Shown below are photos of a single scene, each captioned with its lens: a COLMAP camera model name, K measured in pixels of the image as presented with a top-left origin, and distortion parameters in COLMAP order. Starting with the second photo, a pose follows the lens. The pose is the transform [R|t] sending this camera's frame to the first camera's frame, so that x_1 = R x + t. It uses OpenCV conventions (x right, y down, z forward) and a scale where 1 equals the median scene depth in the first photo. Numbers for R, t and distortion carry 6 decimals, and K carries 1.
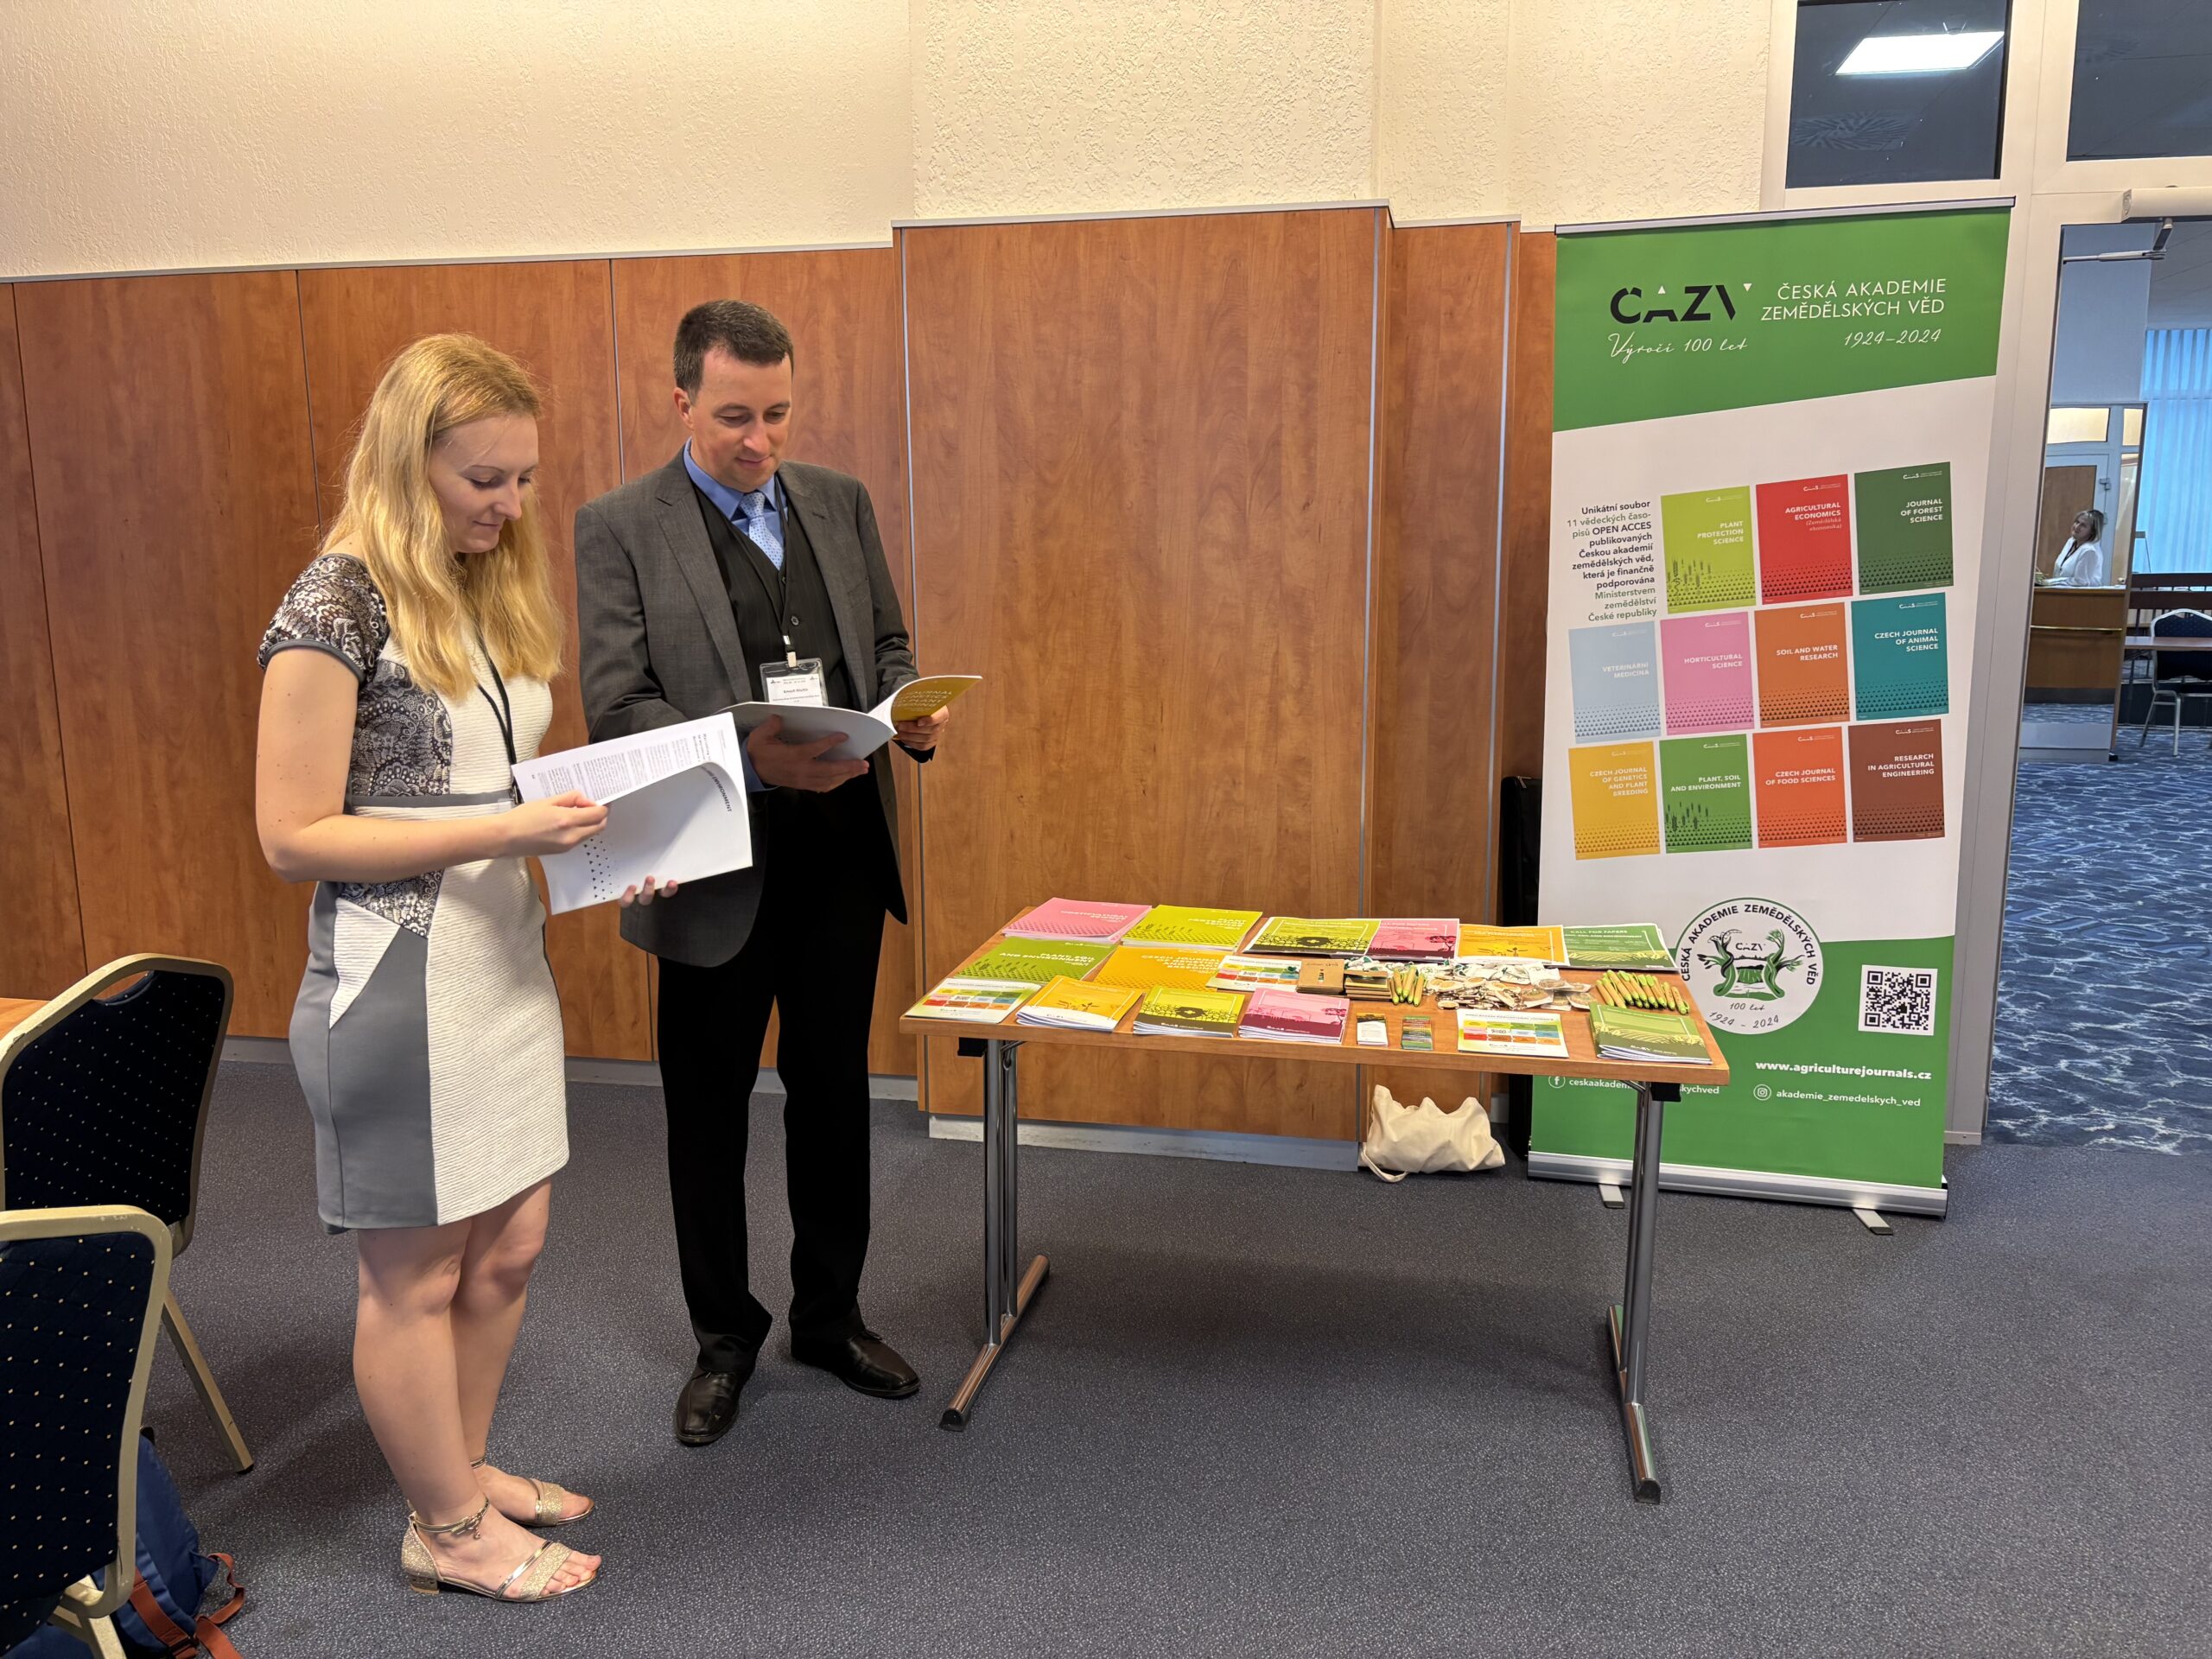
lens RADIAL K [[1669.3, 0, 1120.6], [0, 1669.3, 837.1], [0, 0, 1]] dist [0.032392, -0.035594]
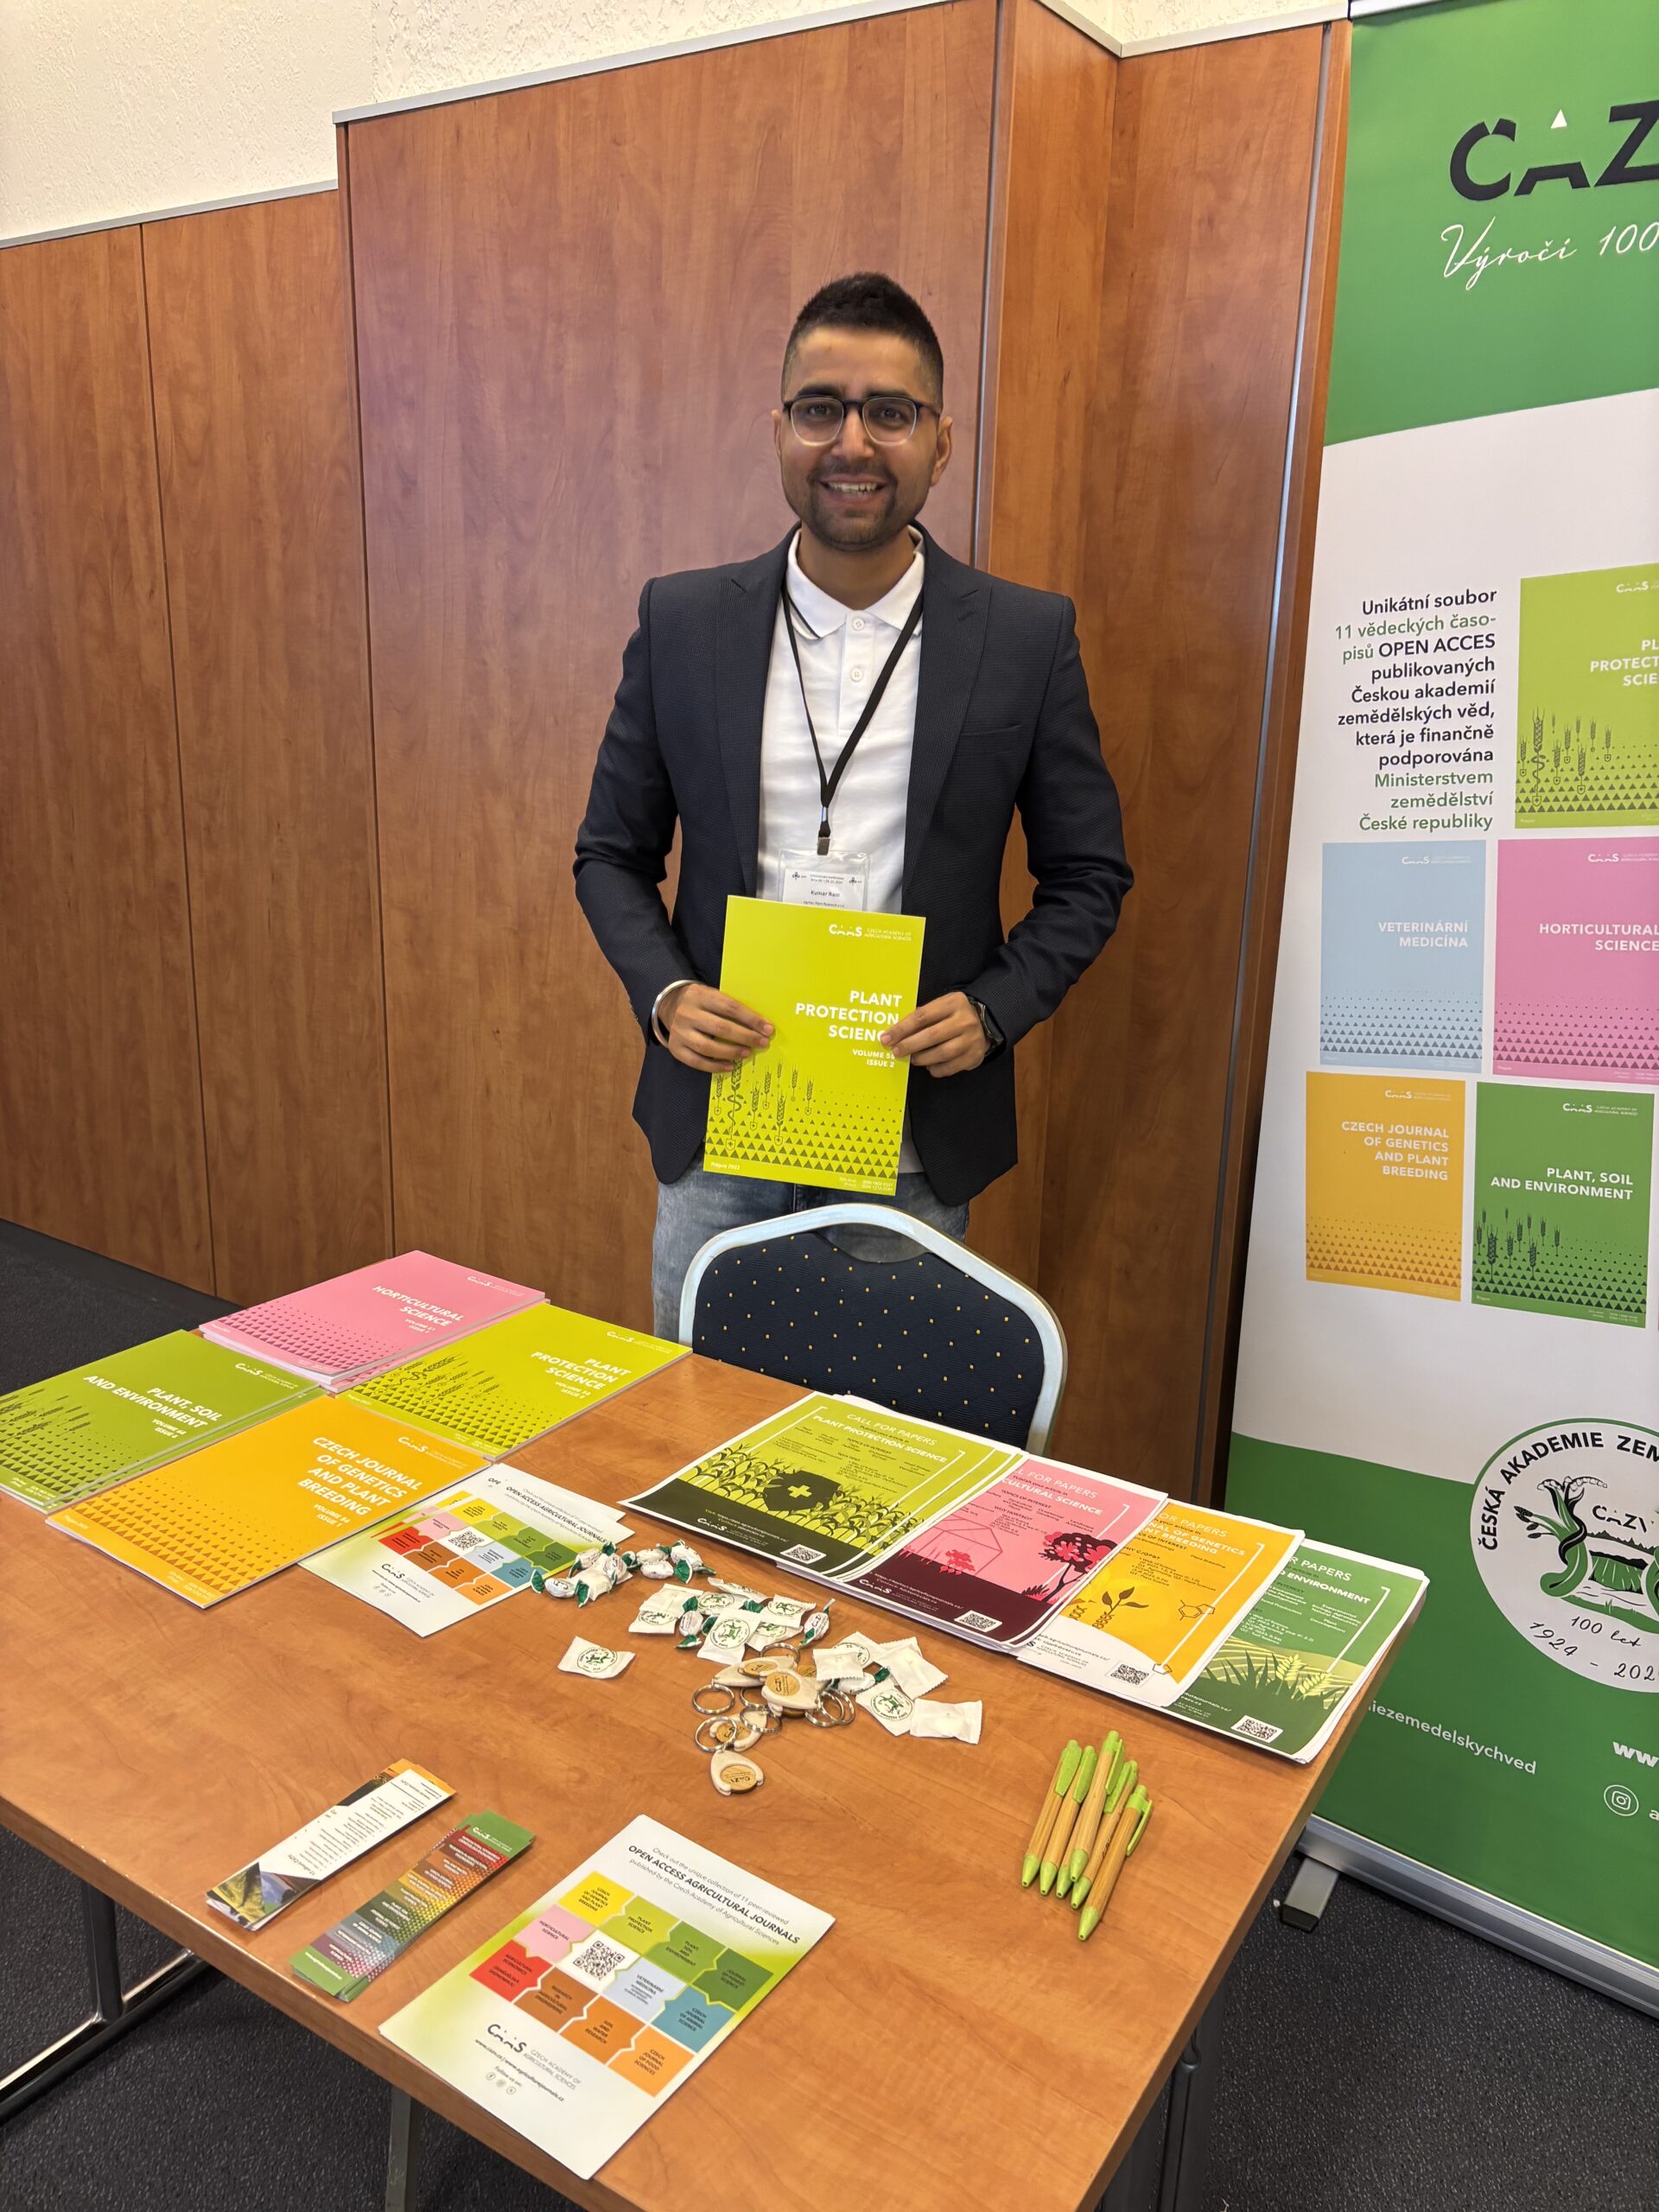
lens RADIAL K [[1669.3, 0, 844.2], [0, 1669.3, 1093.9], [0, 0, 1]] dist [0.032392, -0.035594]
pose [[0.927255, 0.129629, -0.351274, 0.320651], [-0.100784, 0.989943, 0.099277, -0.084204], [0.360611, -0.056652, 0.930994, 0.464777]]
